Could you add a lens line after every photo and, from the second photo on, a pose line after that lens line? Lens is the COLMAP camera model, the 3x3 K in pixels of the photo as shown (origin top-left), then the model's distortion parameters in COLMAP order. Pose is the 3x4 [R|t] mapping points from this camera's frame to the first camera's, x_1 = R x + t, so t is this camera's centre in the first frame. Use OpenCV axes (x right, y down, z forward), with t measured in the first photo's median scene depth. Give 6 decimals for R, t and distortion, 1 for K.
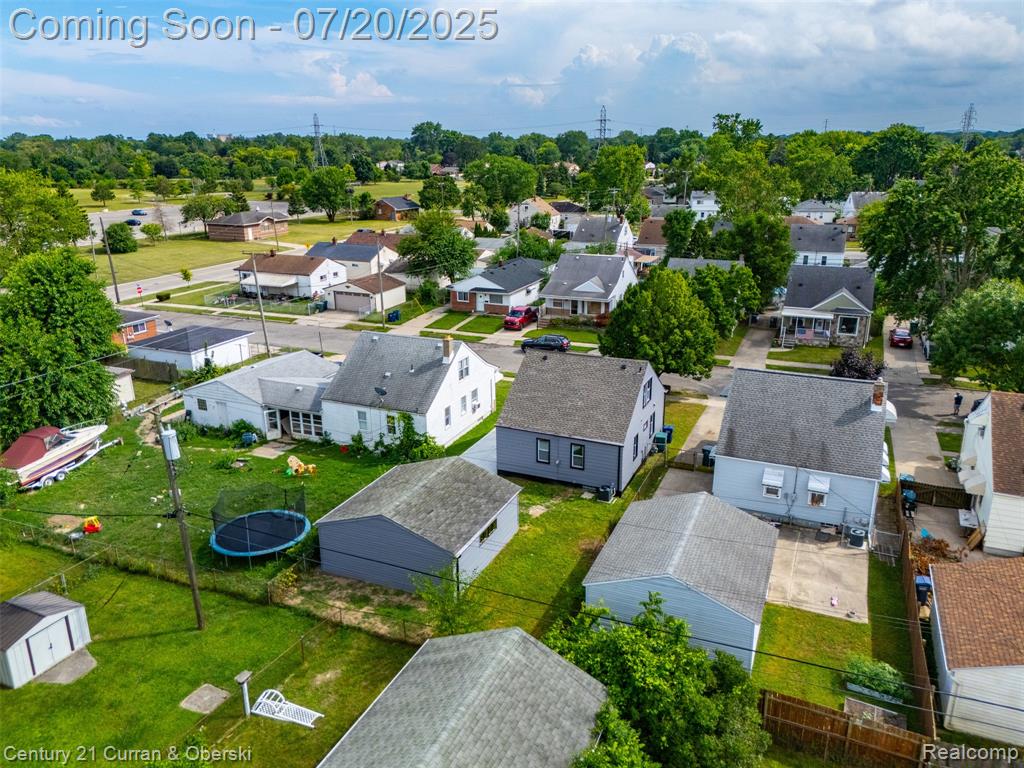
lens RADIAL K [[755.0, 0, 511.2], [0, 755.0, 379.5], [0, 0, 1]] dist [0.070353, -0.070061]
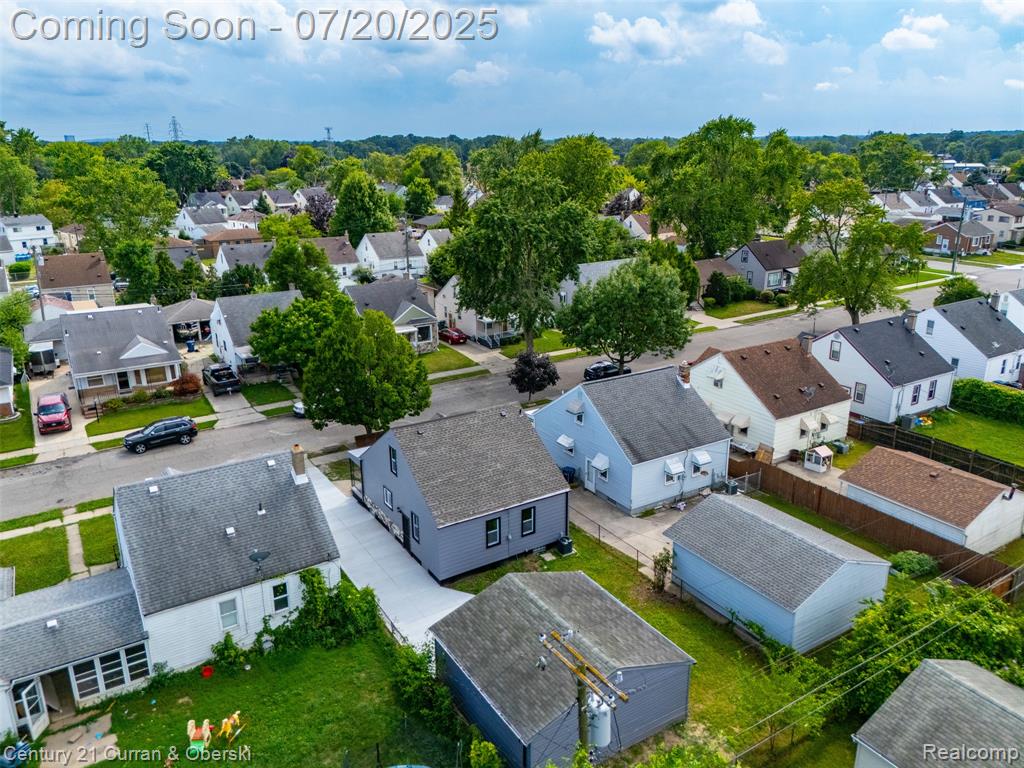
lens RADIAL K [[755.0, 0, 514.7], [0, 755.0, 376.4], [0, 0, 1]] dist [0.070353, -0.070061]
pose [[0.558349, -0.239896, 0.794164, -0.506868], [0.250938, 0.961273, 0.113950, -0.146135], [-0.790744, 0.135662, 0.596925, 0.377080]]
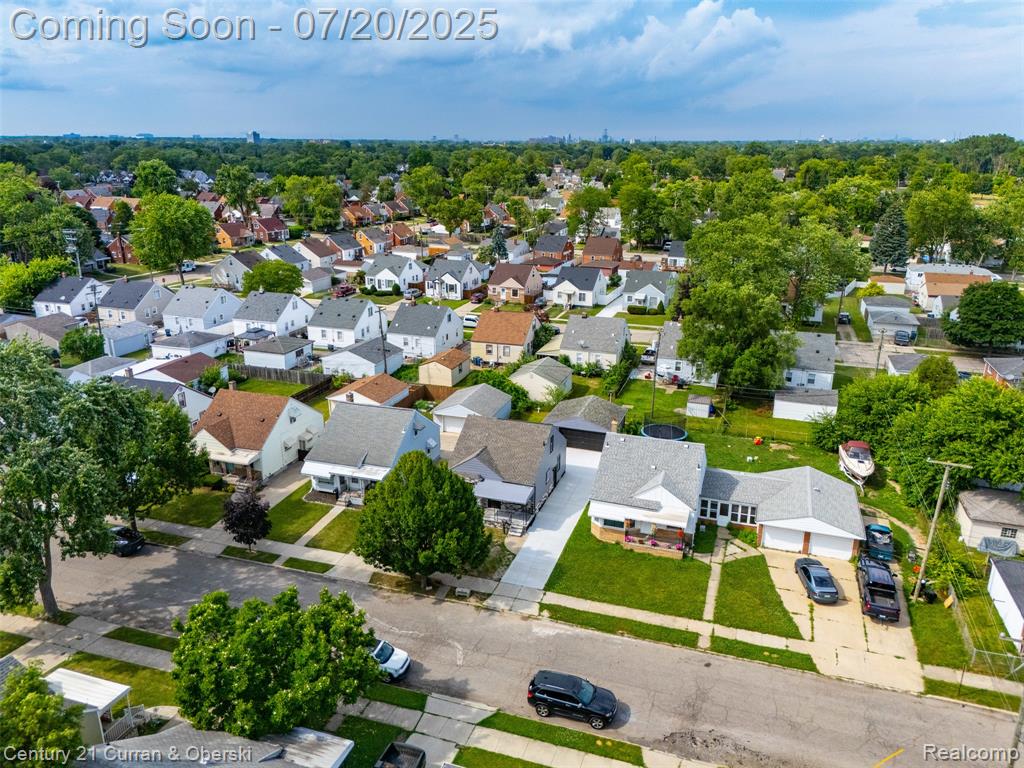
lens RADIAL K [[755.0, 0, 504.3], [0, 755.0, 377.7], [0, 0, 1]] dist [0.070353, -0.070061]
pose [[-0.997080, 0.031343, -0.069642, 0.188647], [-0.014038, 0.821143, 0.570550, -0.830466], [0.075068, 0.569862, -0.818305, 1.934162]]
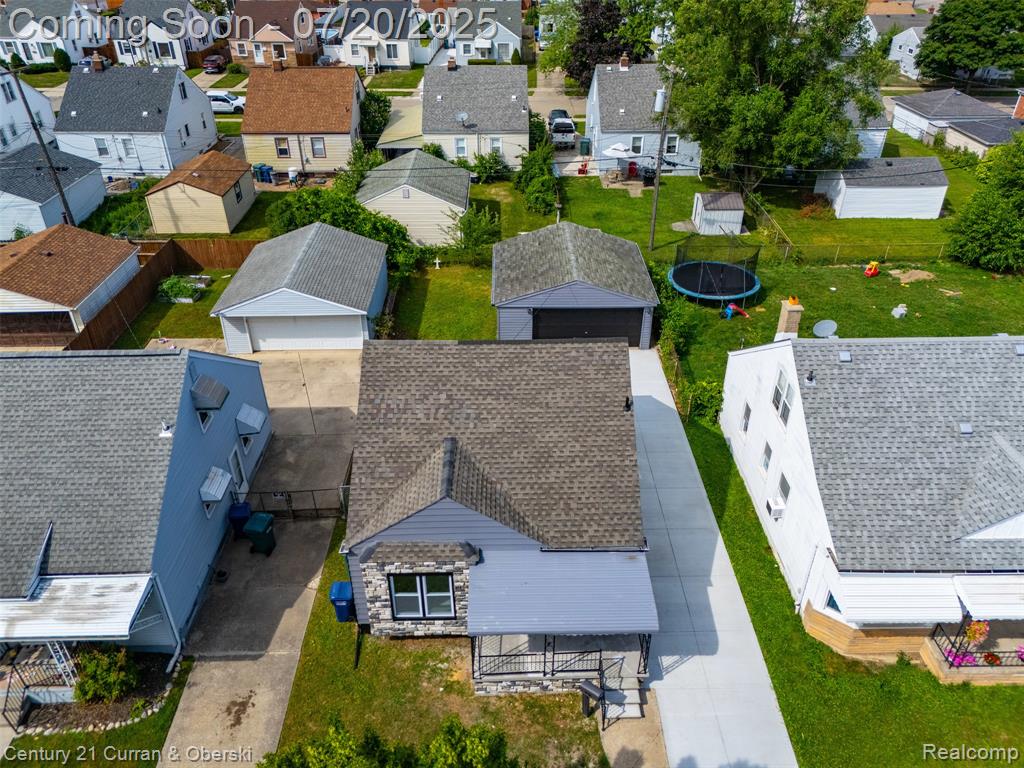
lens RADIAL K [[755.0, 0, 513.3], [0, 755.0, 386.1], [0, 0, 1]] dist [0.070353, -0.070061]
pose [[-0.908484, 0.234683, -0.345805, 0.240892], [-0.116713, 0.652050, 0.749139, -0.343439], [0.401292, 0.720941, -0.564986, 1.184147]]
